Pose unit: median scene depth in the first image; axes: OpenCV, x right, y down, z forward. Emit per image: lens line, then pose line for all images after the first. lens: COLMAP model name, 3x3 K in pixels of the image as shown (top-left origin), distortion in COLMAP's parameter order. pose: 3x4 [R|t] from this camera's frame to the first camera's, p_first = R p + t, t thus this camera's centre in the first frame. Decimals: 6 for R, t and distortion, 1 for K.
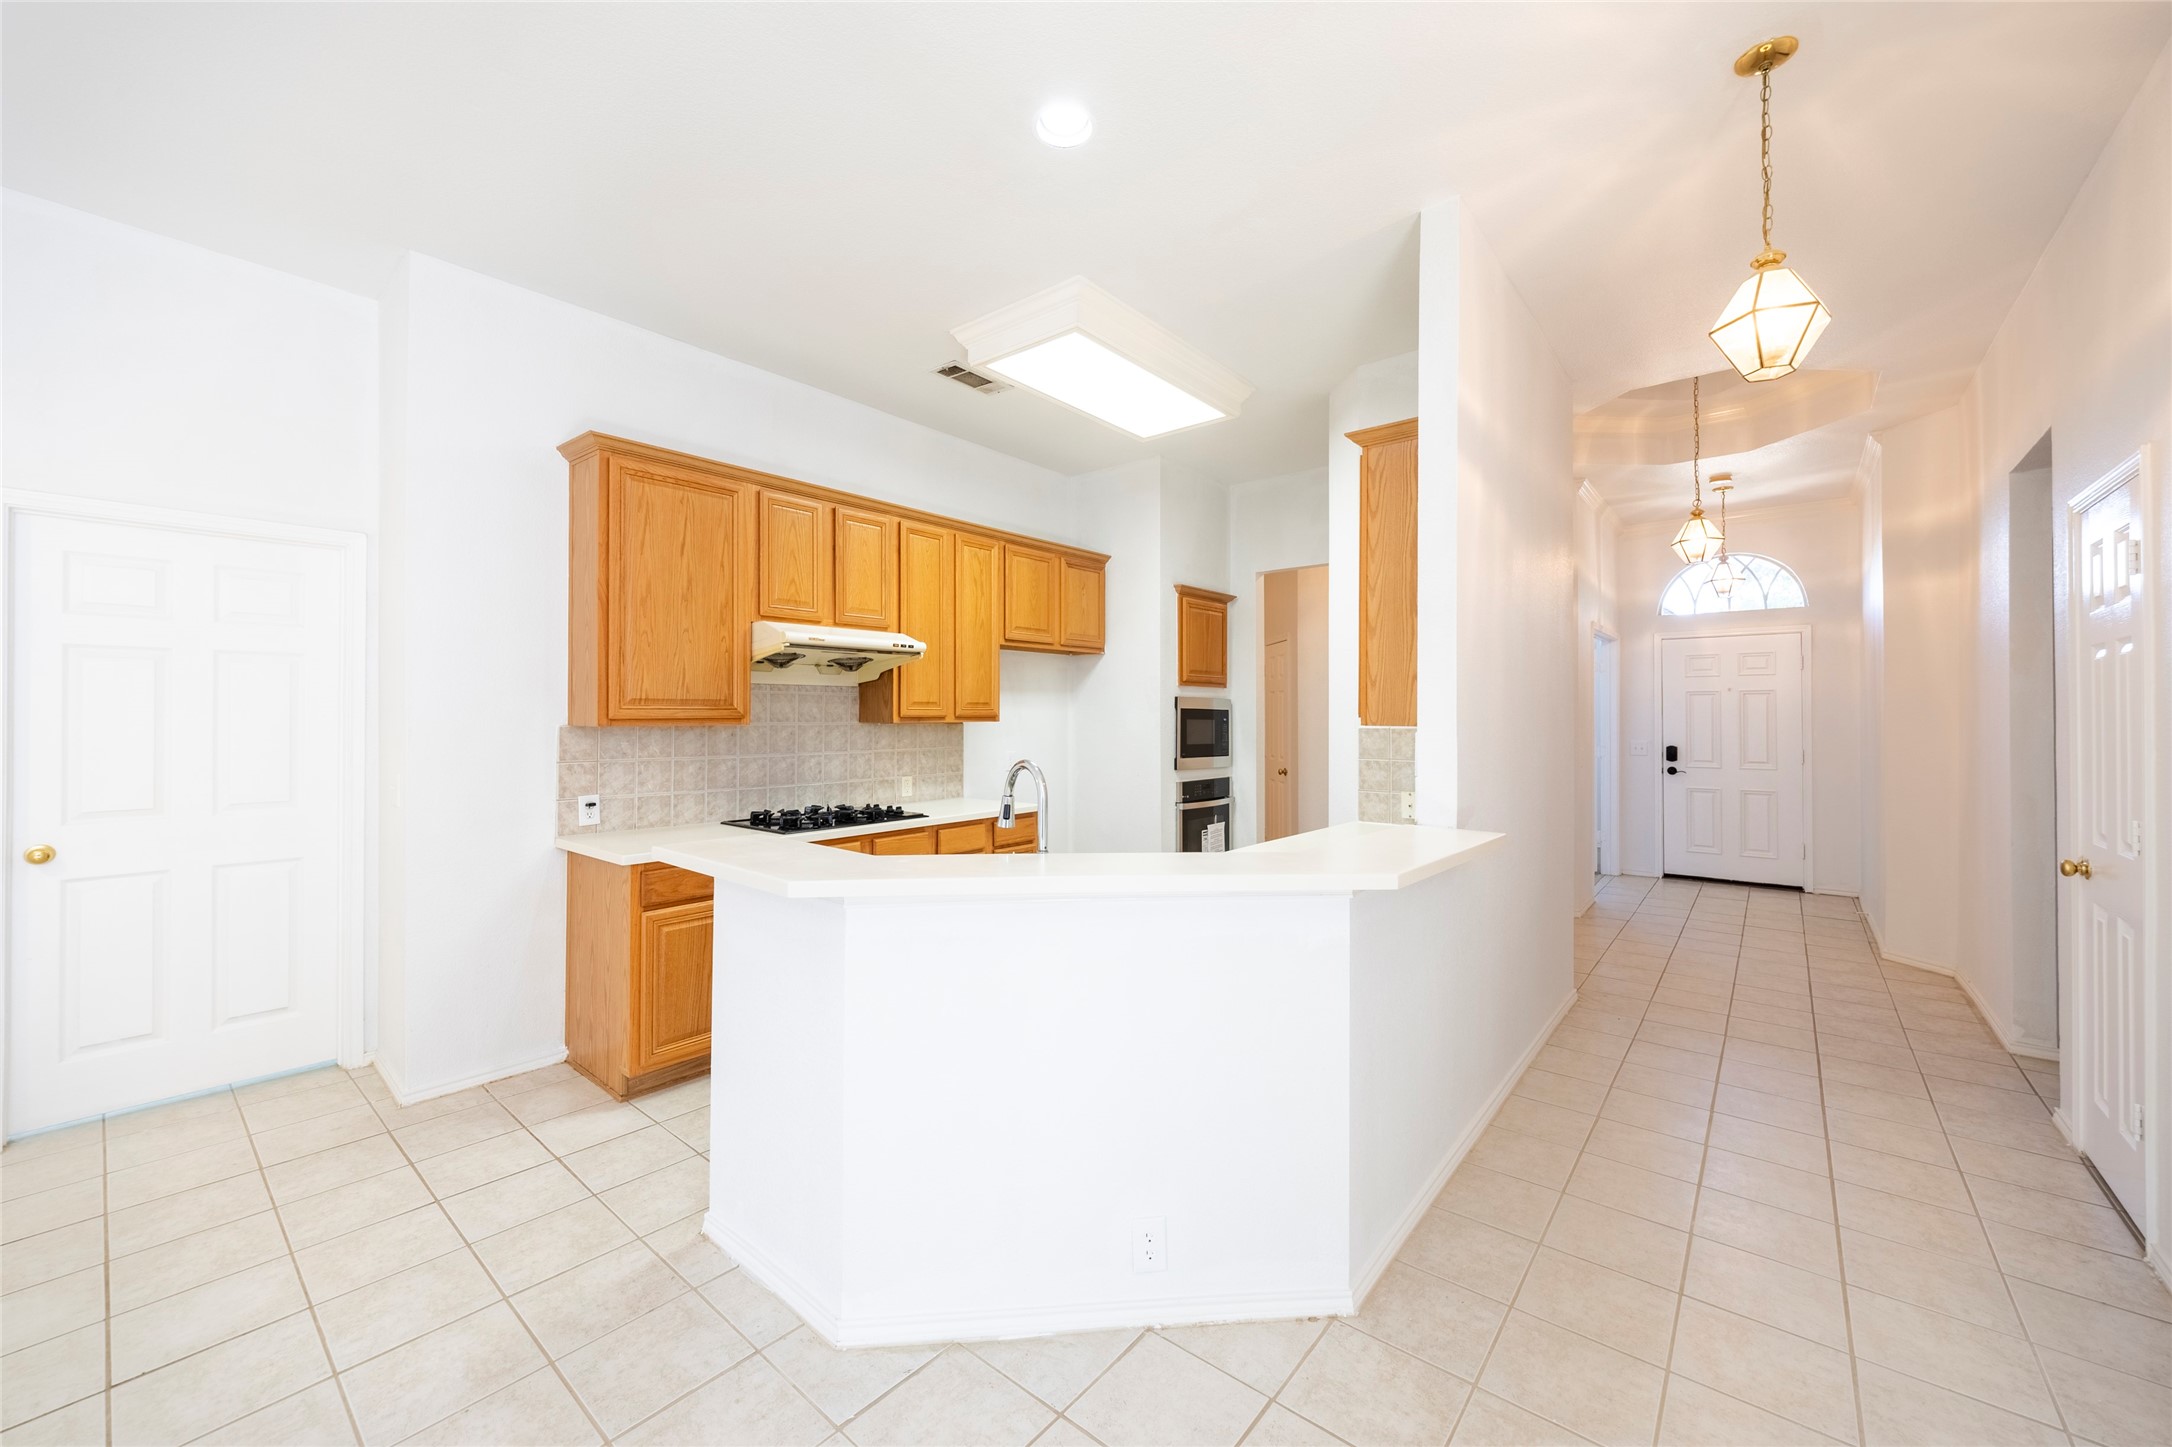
lens RADIAL K [[879.4, 0, 1075.4], [0, 879.4, 706.1], [0, 0, 1]] dist [0.000511, -0.000647]
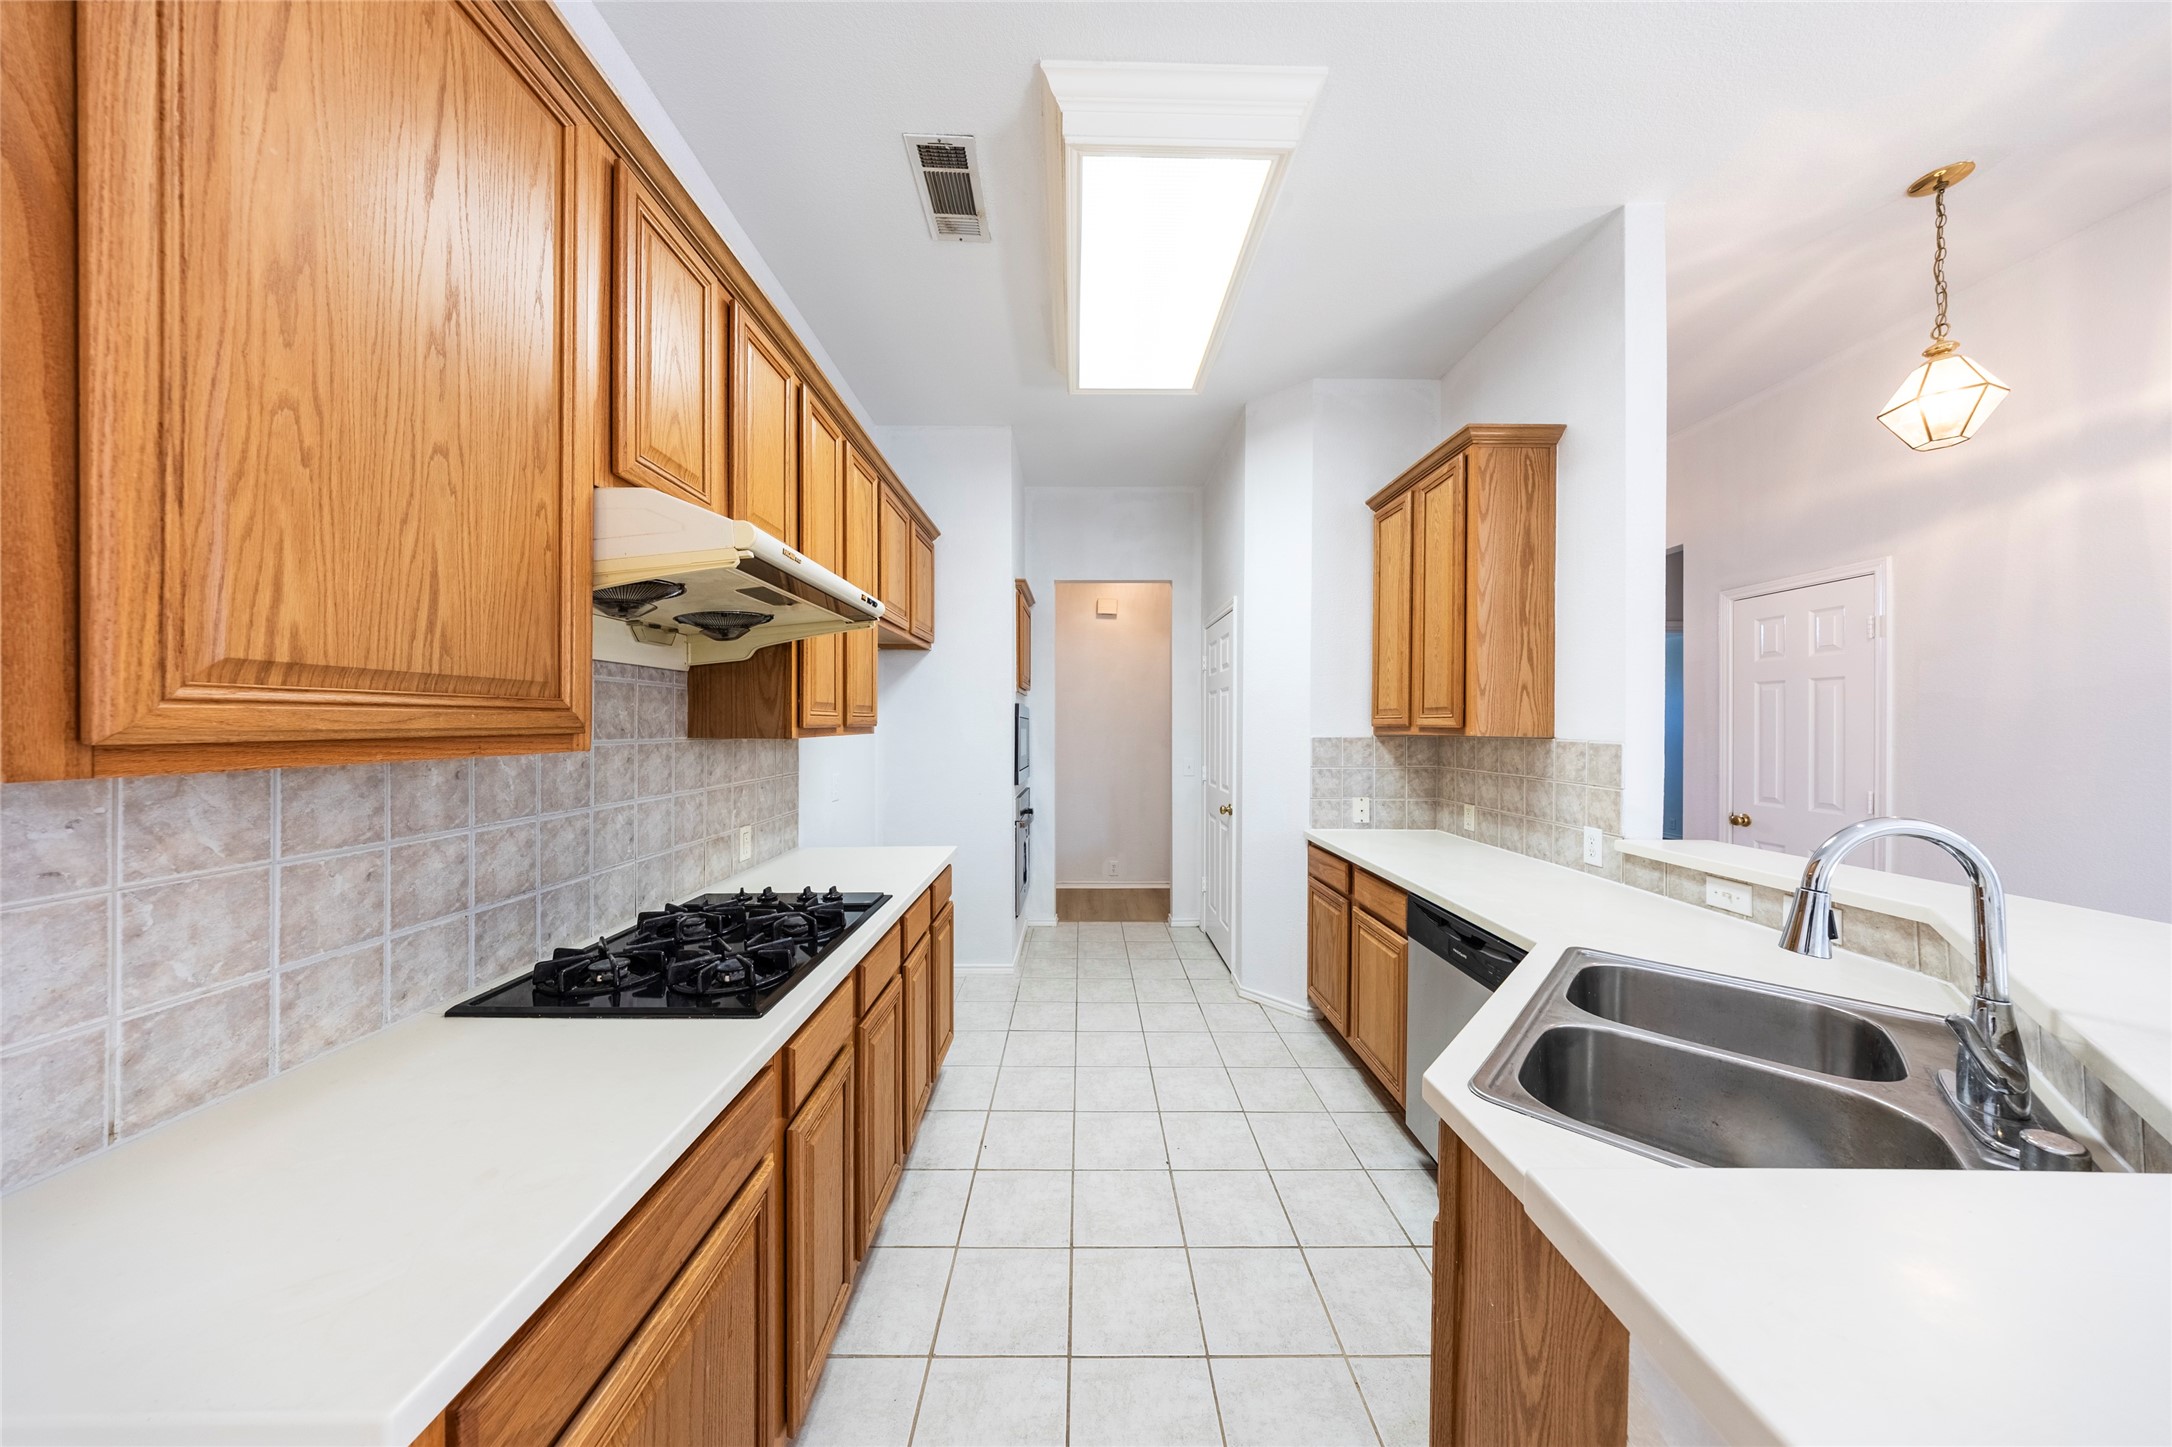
lens RADIAL K [[670.0, 0, 1085.3], [0, 670.0, 727.2], [0, 0, 1]] dist [-0.001478, -0.000095]
pose [[0.742539, -0.003219, 0.669795, -0.394749], [-0.006833, 0.999900, 0.012382, 0.005831], [-0.669768, -0.013771, 0.742443, 0.614204]]
